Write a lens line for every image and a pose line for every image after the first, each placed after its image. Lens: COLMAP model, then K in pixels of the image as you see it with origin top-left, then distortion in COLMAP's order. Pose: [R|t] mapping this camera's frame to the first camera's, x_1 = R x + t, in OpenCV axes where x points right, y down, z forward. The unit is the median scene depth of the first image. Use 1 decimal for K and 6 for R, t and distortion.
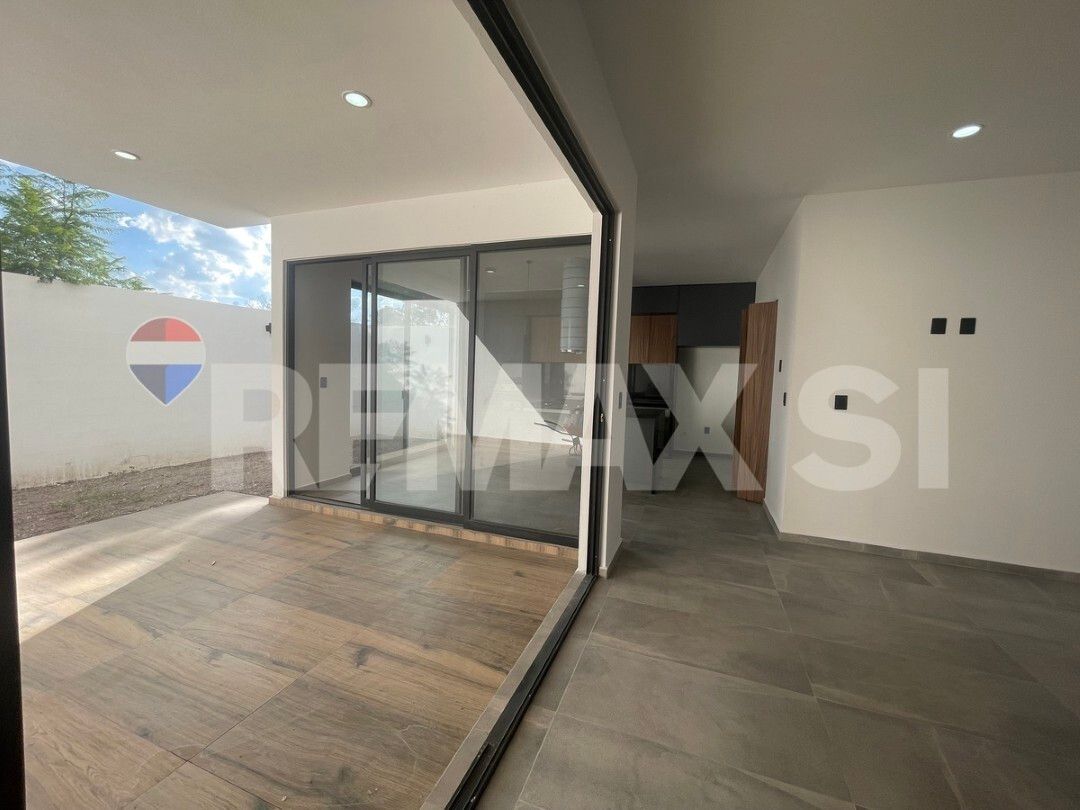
lens RADIAL K [[438.2, 0, 535.9], [0, 438.2, 402.2], [0, 0, 1]] dist [-0.002730, 0.001624]
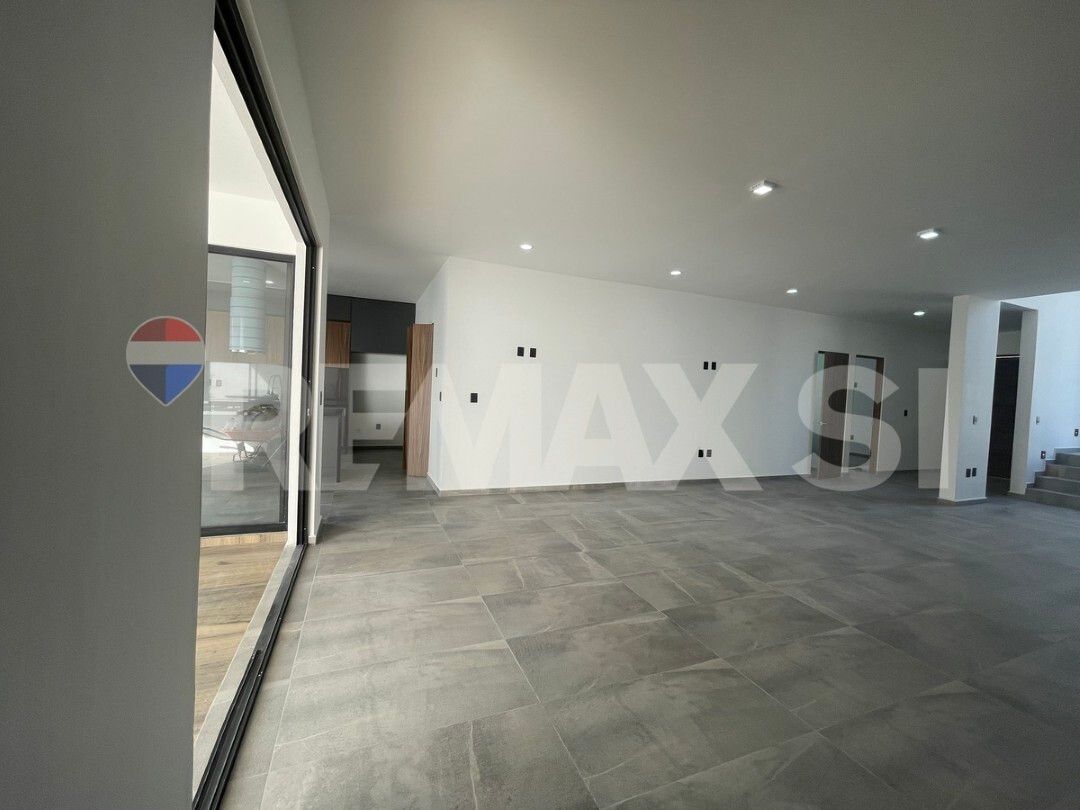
lens RADIAL K [[438.2, 0, 538.5], [0, 438.2, 401.8], [0, 0, 1]] dist [-0.002730, 0.001624]
pose [[0.733131, -0.020273, 0.679785, -0.201527], [0.025544, 0.999671, 0.002264, 0.019735], [-0.679608, 0.015705, 0.733408, -0.316010]]
